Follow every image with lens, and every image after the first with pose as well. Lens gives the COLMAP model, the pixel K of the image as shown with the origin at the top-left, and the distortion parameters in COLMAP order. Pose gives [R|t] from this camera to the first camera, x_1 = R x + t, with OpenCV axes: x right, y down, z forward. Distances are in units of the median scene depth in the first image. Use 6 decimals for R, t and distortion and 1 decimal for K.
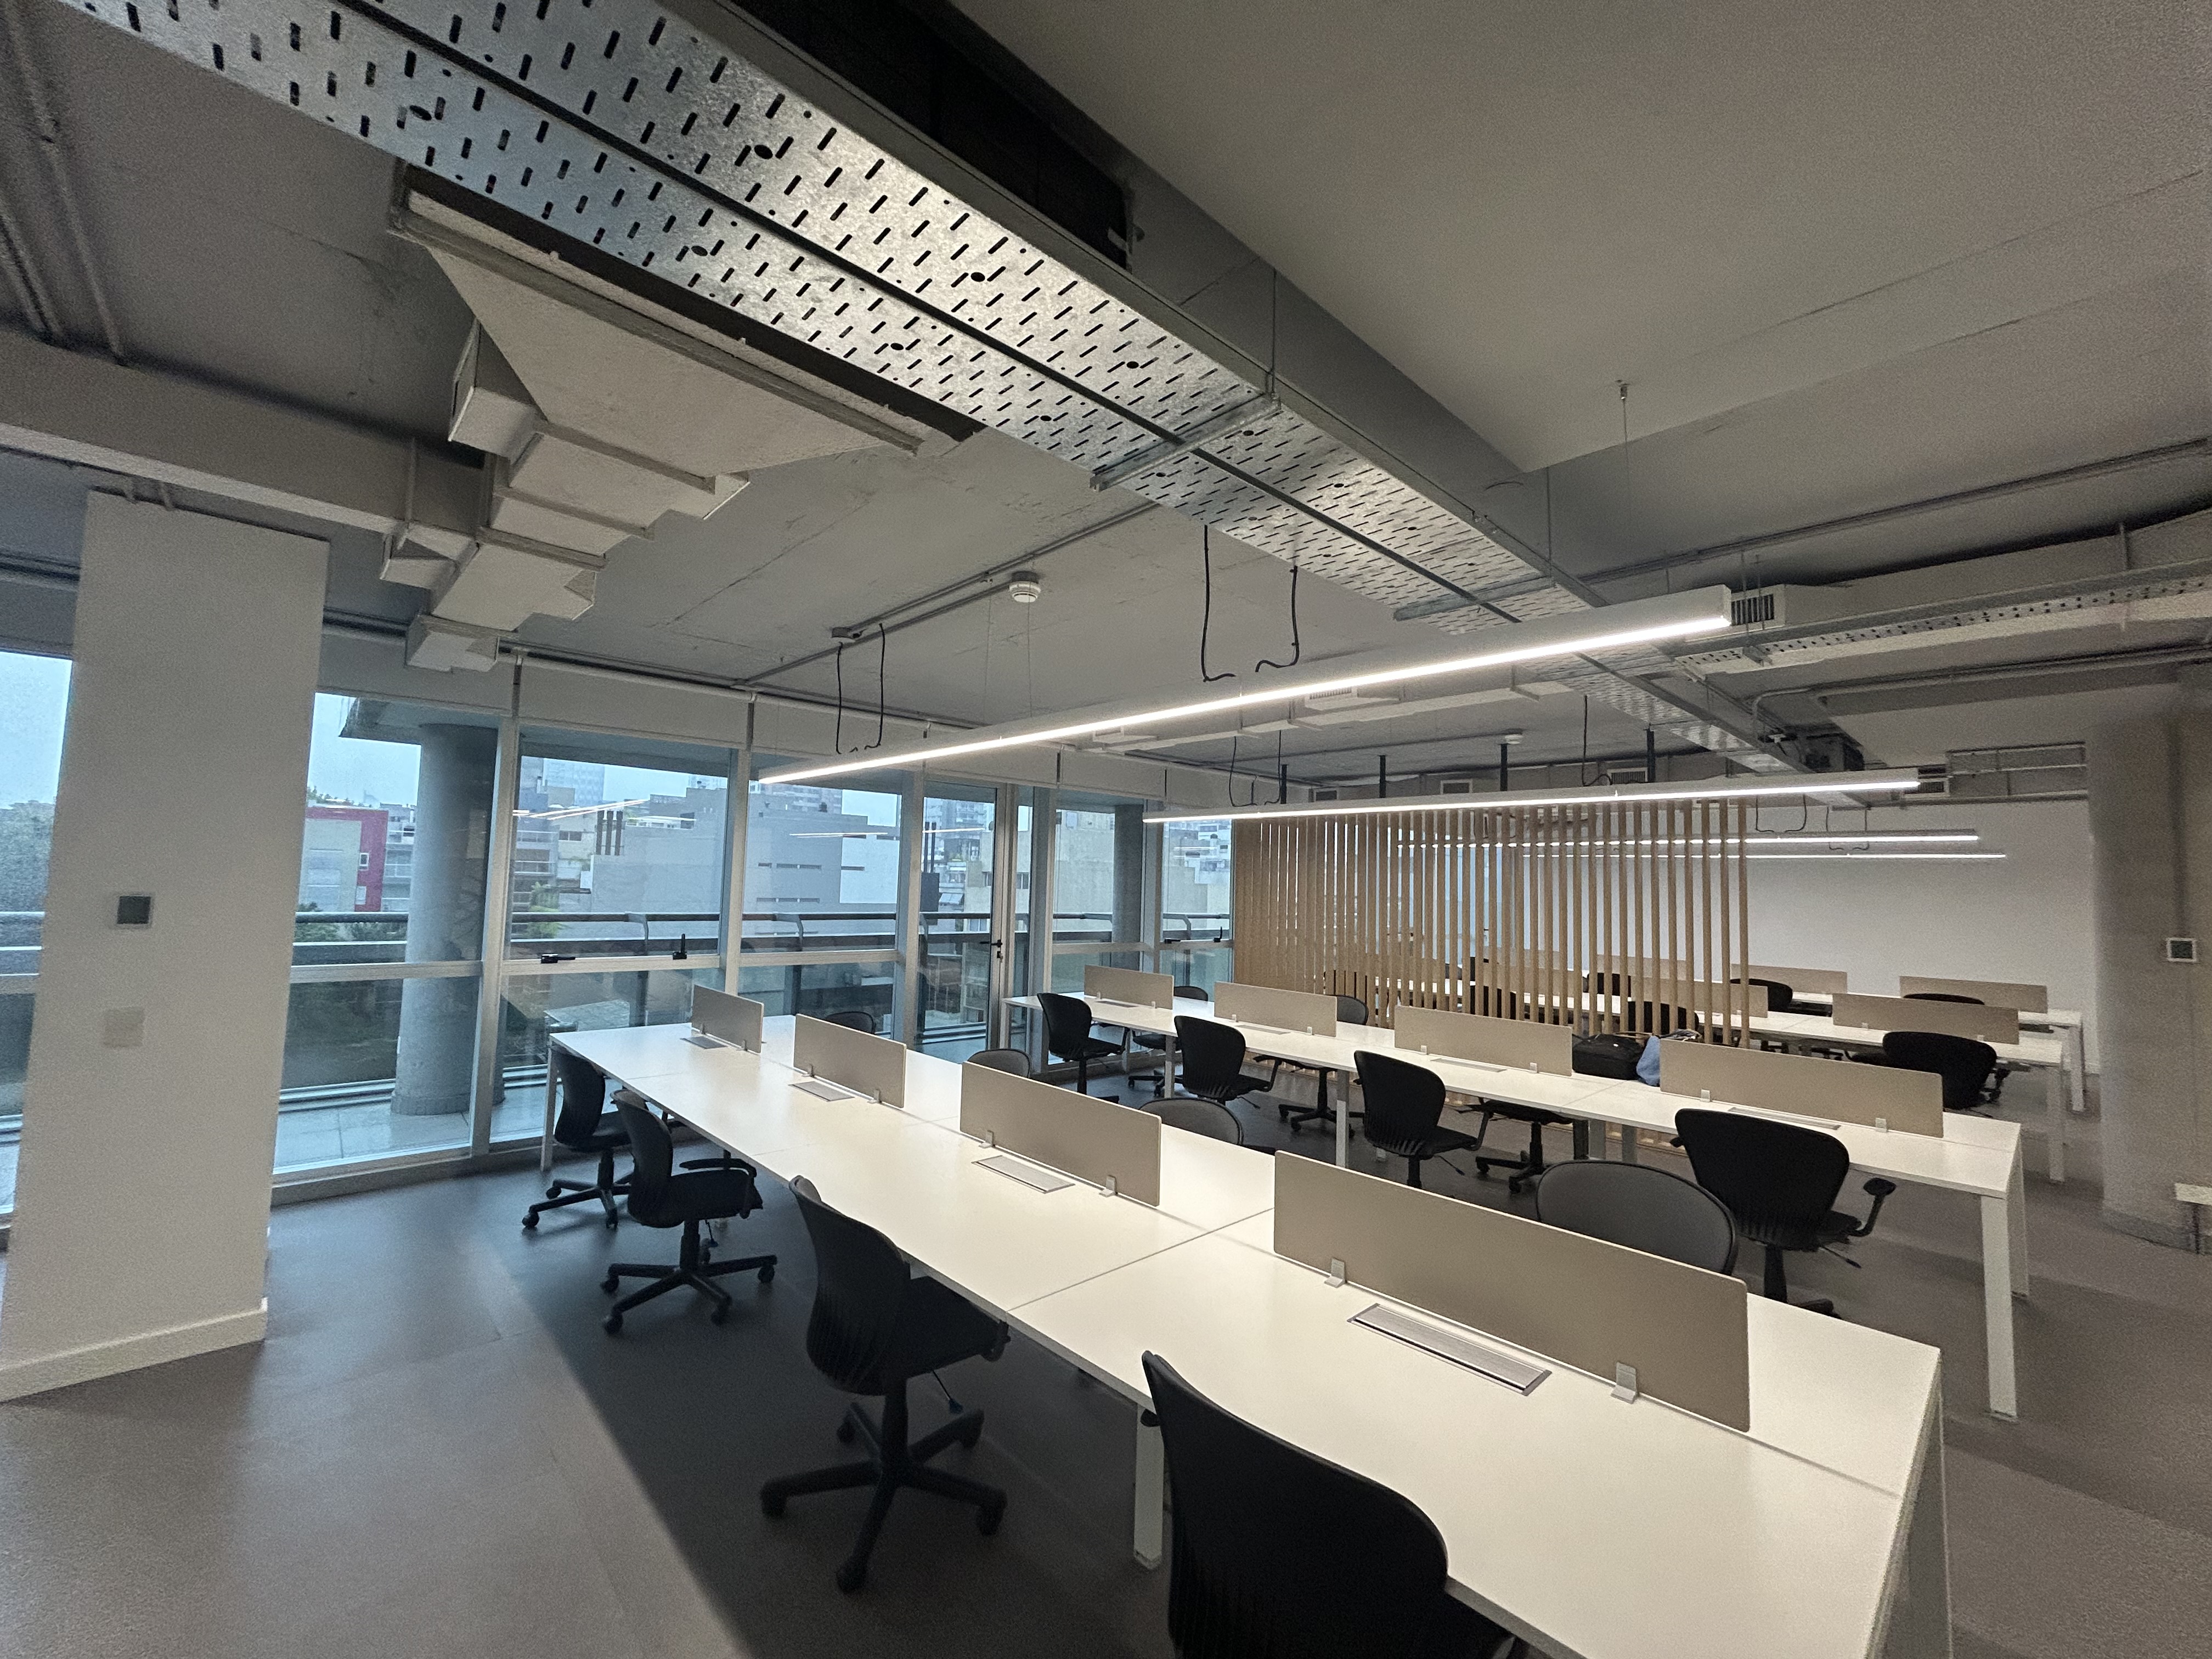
lens RADIAL K [[891.2, 0, 1102.9], [0, 891.2, 826.0], [0, 0, 1]] dist [-0.000314, 0.000177]
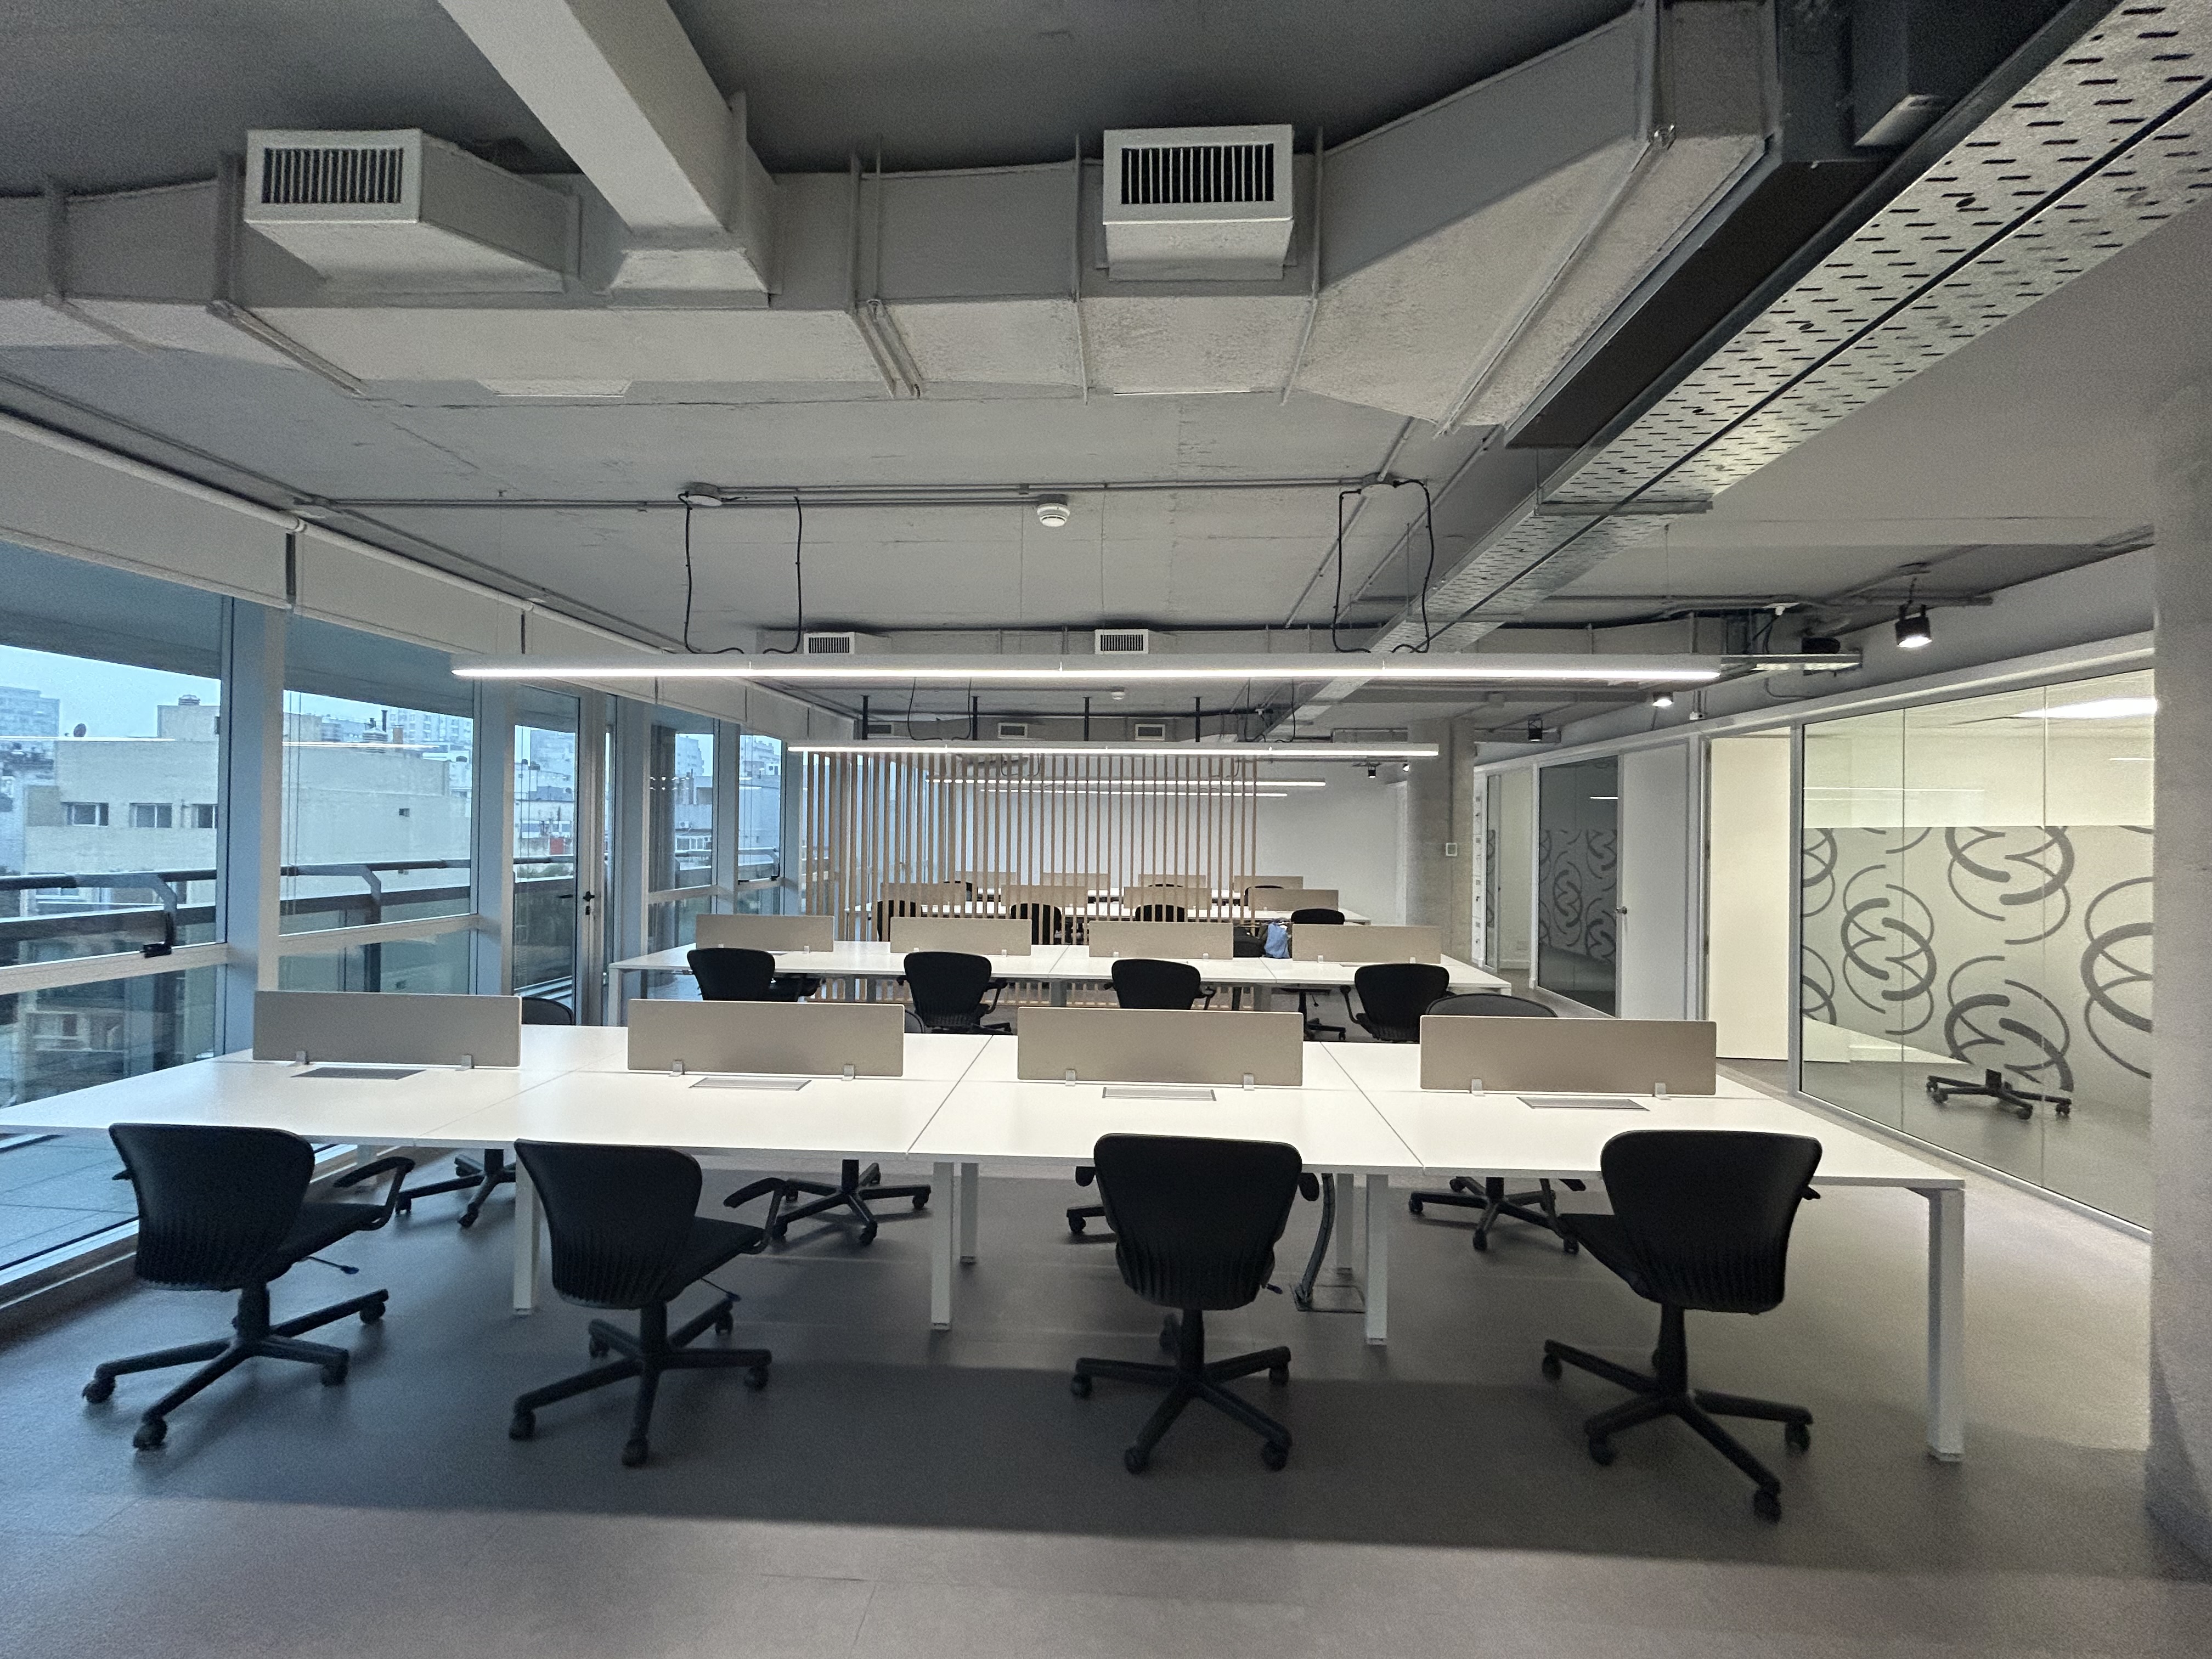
lens RADIAL K [[891.2, 0, 1102.9], [0, 891.2, 826.0], [0, 0, 1]] dist [-0.000314, 0.000177]
pose [[0.716133, -0.015526, 0.697791, -0.441061], [-0.037812, 0.997421, 0.061000, 0.005129], [-0.696938, -0.070069, 0.713700, 0.158282]]
